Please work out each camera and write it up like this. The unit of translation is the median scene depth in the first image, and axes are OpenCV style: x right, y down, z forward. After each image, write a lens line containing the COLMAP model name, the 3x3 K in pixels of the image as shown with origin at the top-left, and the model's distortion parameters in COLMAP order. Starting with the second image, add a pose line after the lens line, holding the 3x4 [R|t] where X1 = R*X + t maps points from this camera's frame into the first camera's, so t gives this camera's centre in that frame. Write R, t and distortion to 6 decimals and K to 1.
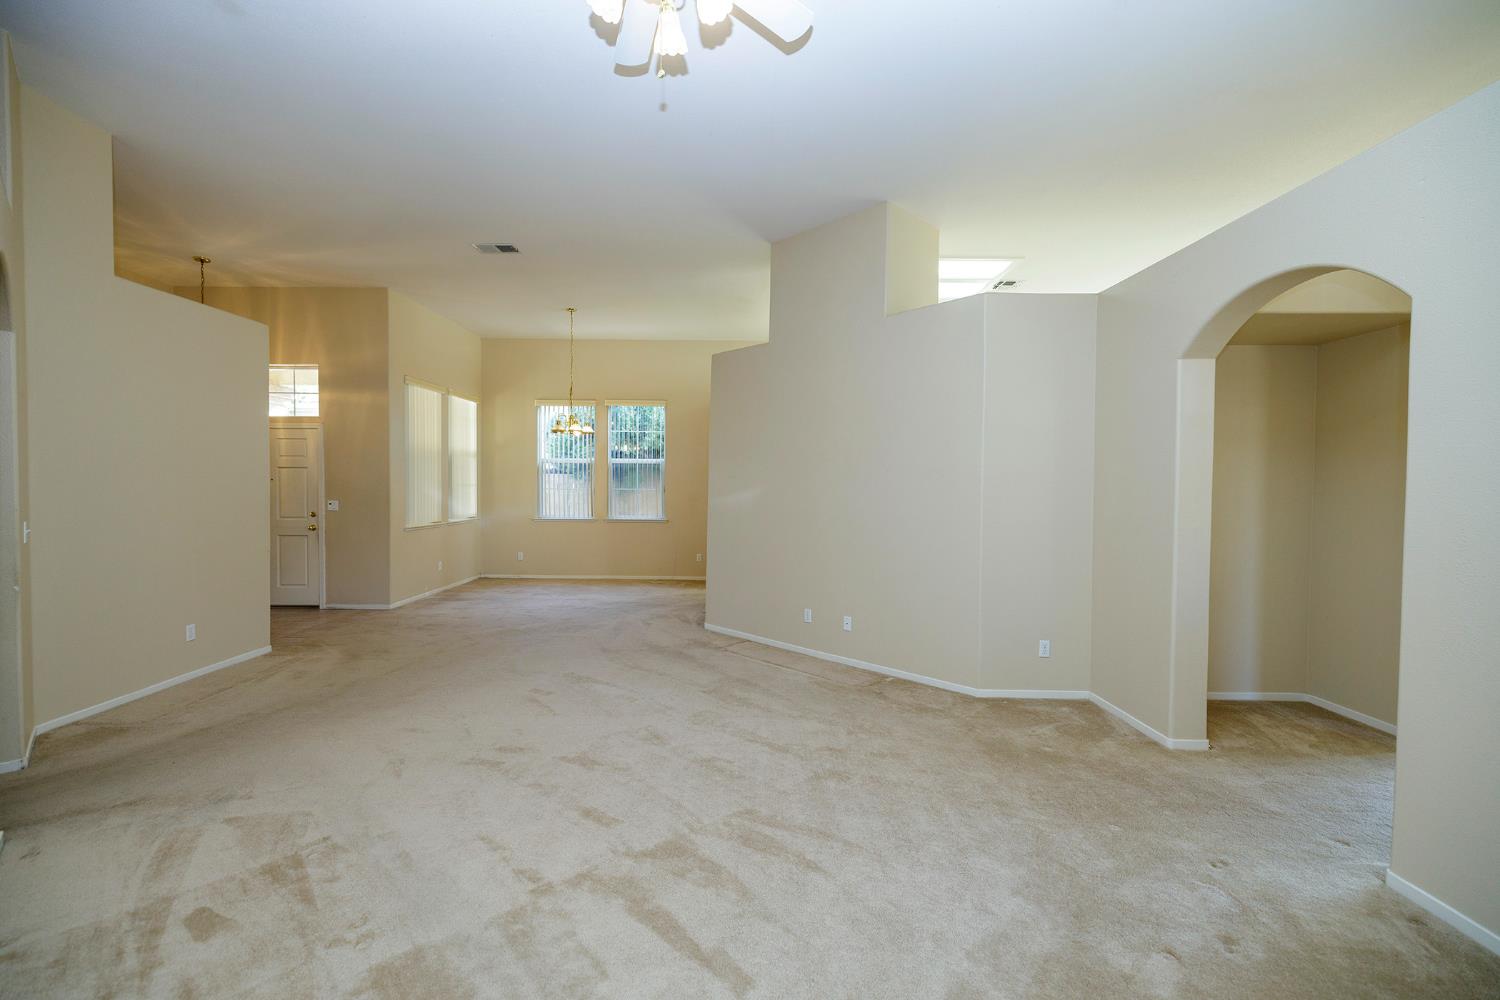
lens RADIAL K [[629.2, 0, 740.7], [0, 629.2, 498.0], [0, 0, 1]] dist [0.000974, 0.000249]
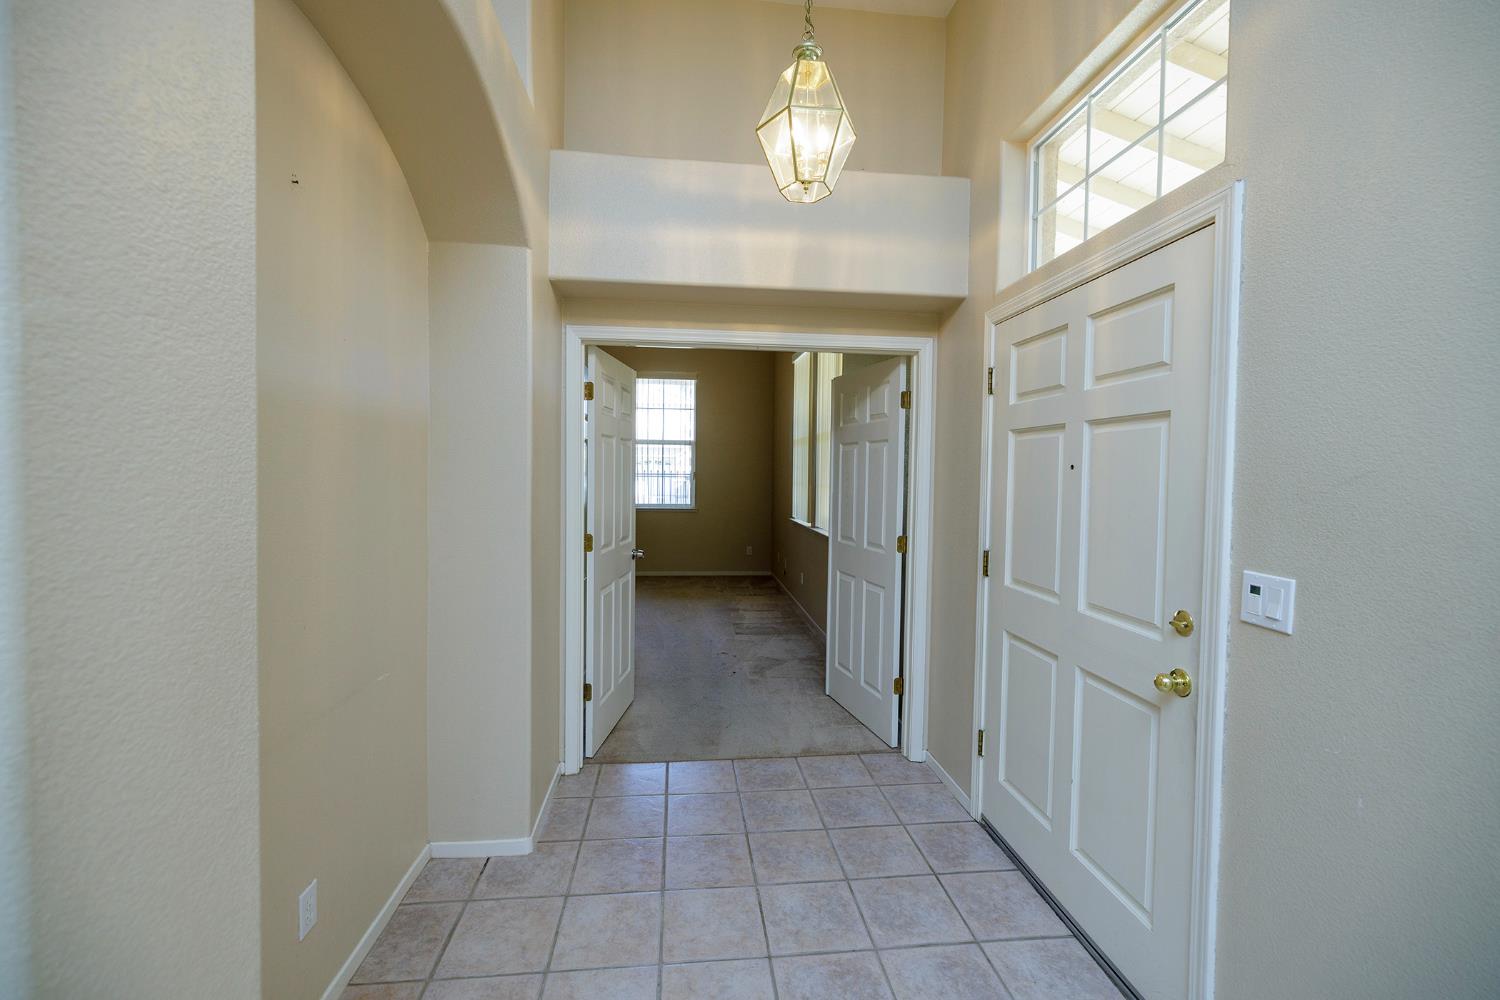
lens RADIAL K [[629.6, 0, 741.7], [0, 629.6, 493.3], [0, 0, 1]] dist [-0.000444, 0.000324]
pose [[0.110131, 0.028431, -0.993510, -0.478296], [-0.031498, 0.999189, 0.025102, -0.019340], [0.993418, 0.028529, 0.110937, 0.820586]]
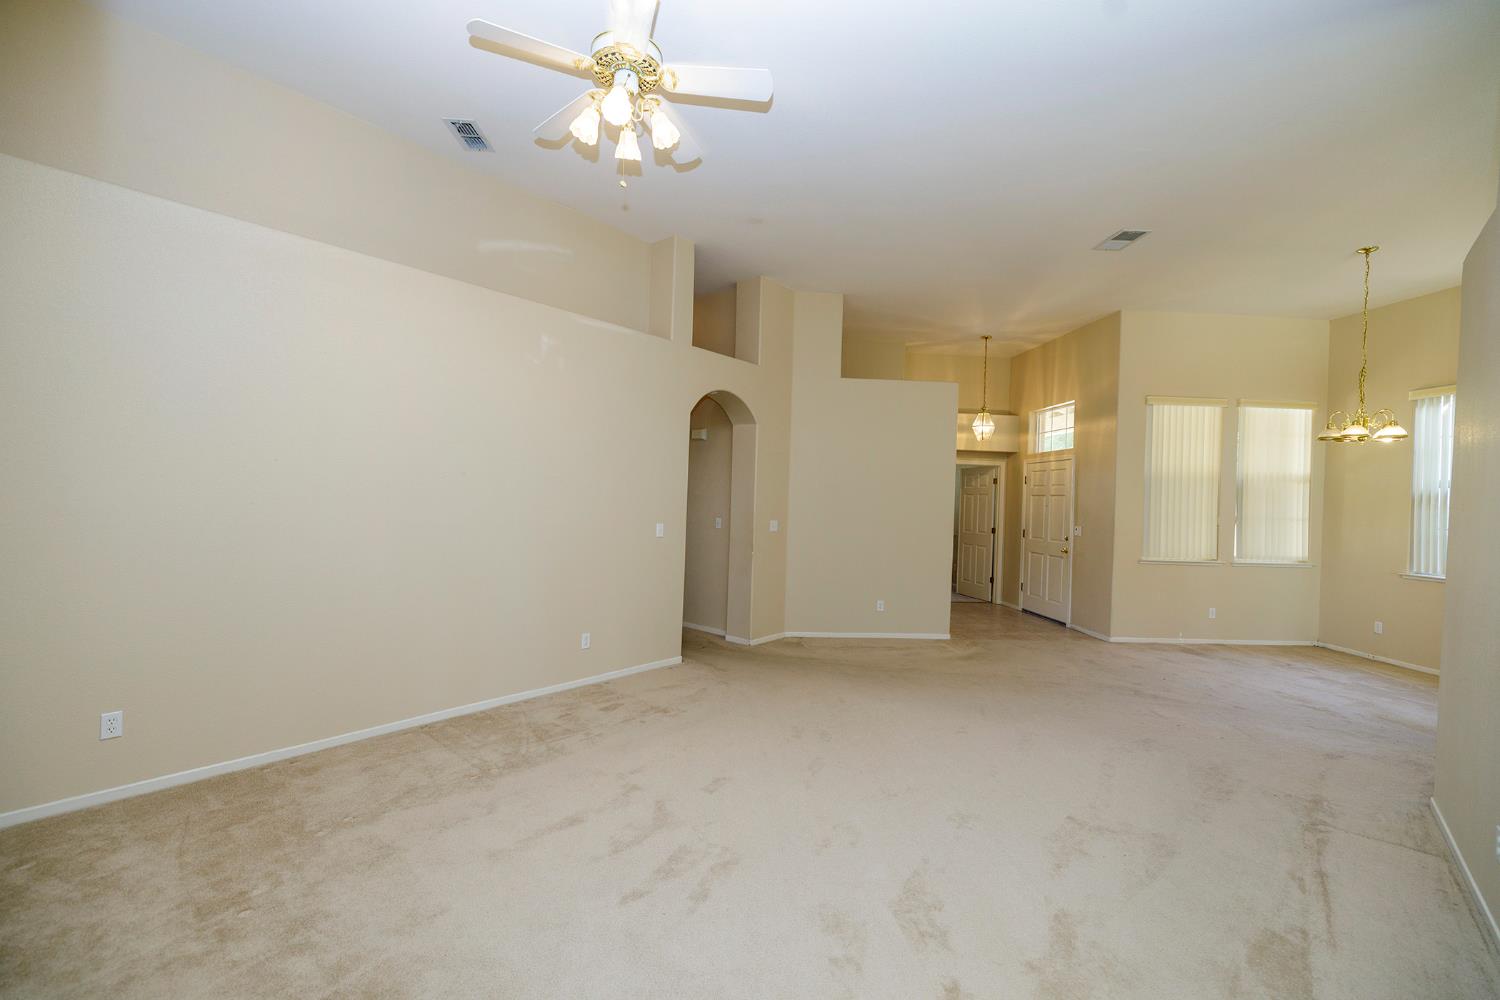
lens RADIAL K [[629.6, 0, 741.7], [0, 629.6, 493.3], [0, 0, 1]] dist [-0.000444, 0.000324]
pose [[0.076286, -0.009486, -0.997041, 0.362732], [-0.053215, 0.998491, -0.013572, -0.006582], [0.995665, 0.054093, 0.075666, 0.356024]]
